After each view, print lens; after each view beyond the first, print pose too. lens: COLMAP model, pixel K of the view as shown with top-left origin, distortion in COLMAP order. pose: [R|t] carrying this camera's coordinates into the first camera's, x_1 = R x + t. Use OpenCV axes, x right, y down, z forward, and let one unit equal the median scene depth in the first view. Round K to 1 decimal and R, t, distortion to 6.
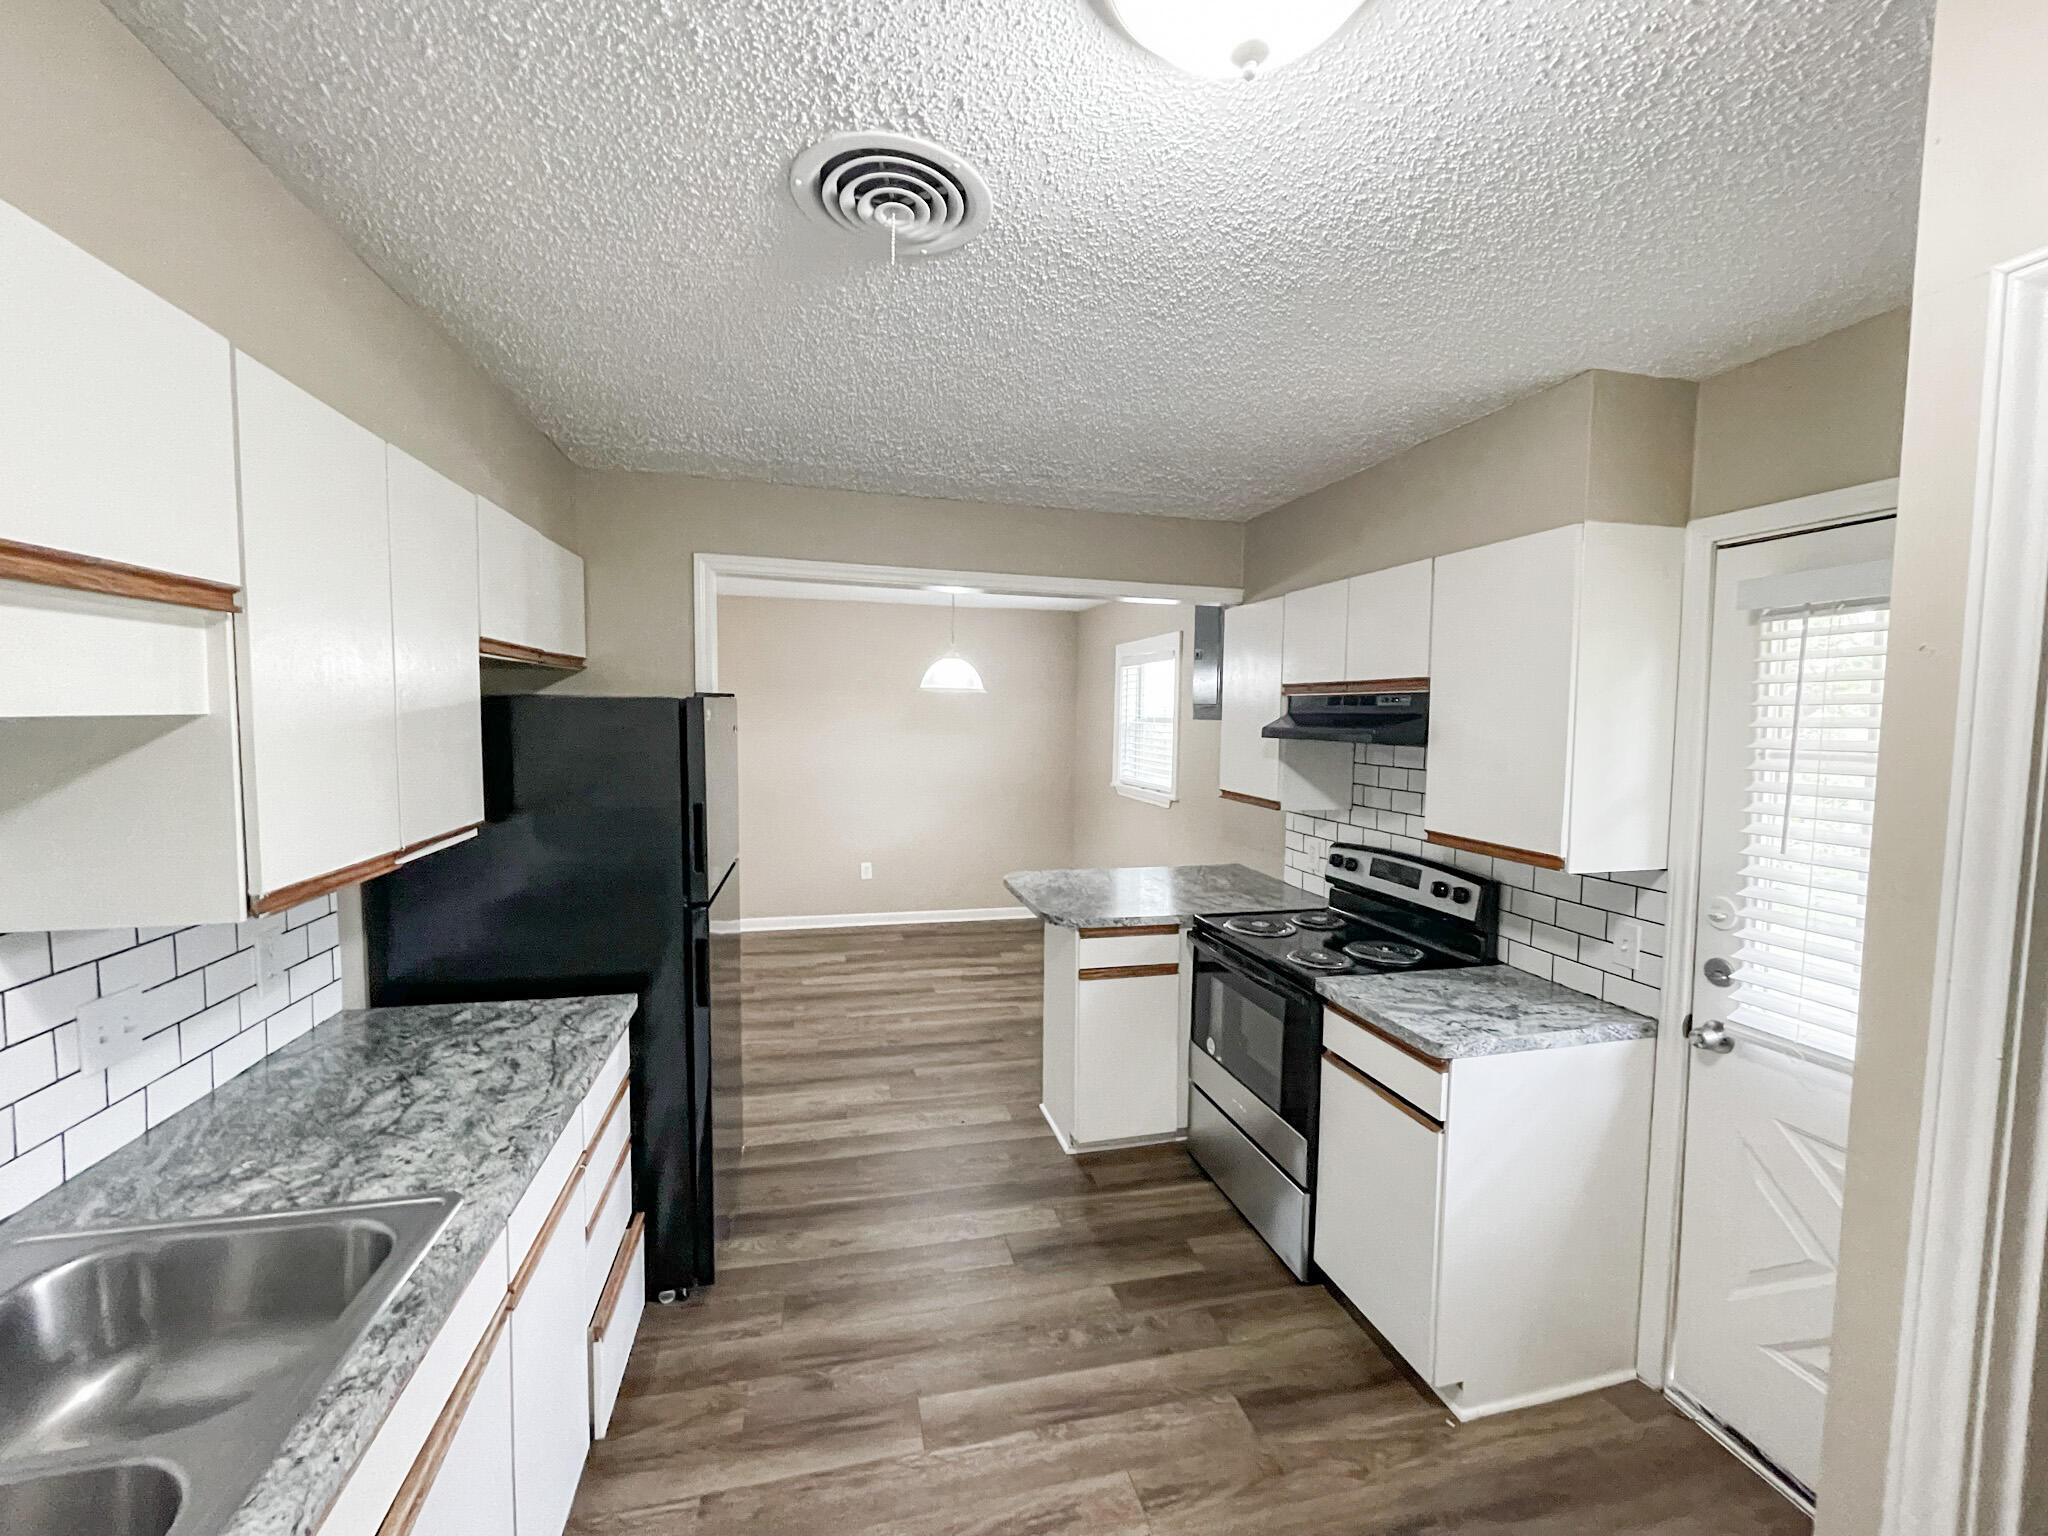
lens RADIAL K [[828.8, 0, 1017.6], [0, 828.8, 766.9], [0, 0, 1]] dist [-0.010120, -0.000046]
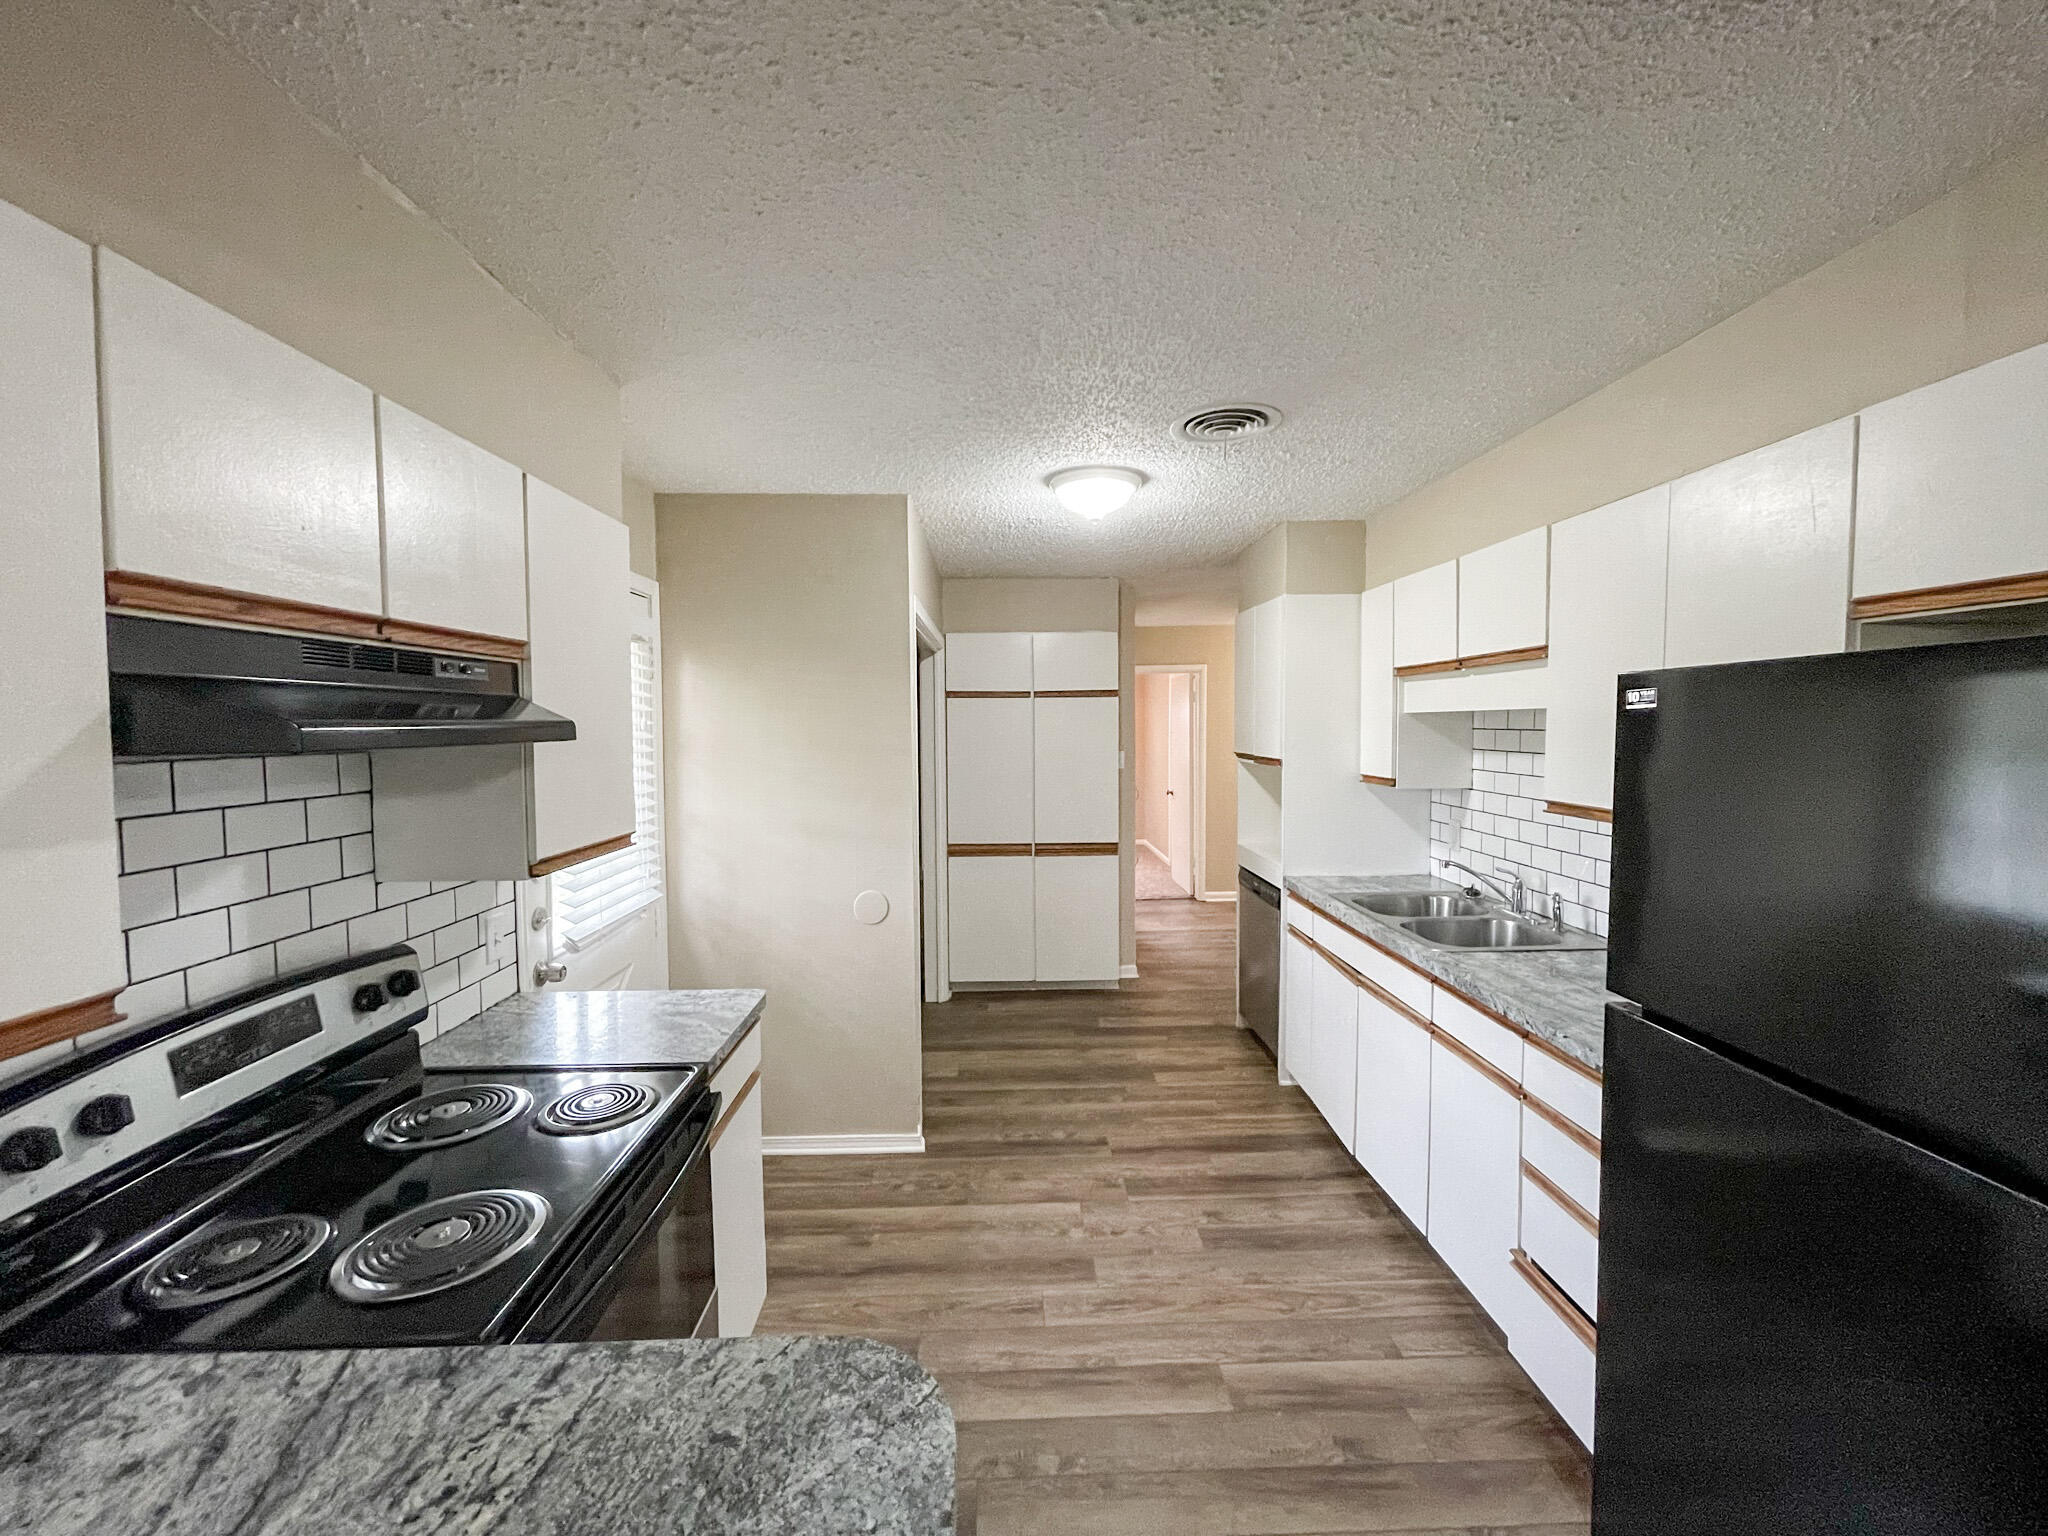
lens RADIAL K [[828.8, 0, 1019.6], [0, 828.8, 763.5], [0, 0, 1]] dist [-0.010120, -0.000046]
pose [[-0.978974, -0.015544, 0.203393, -0.046314], [0.008008, 0.993395, 0.114463, -0.076760], [-0.203829, 0.113685, -0.972383, 1.472794]]
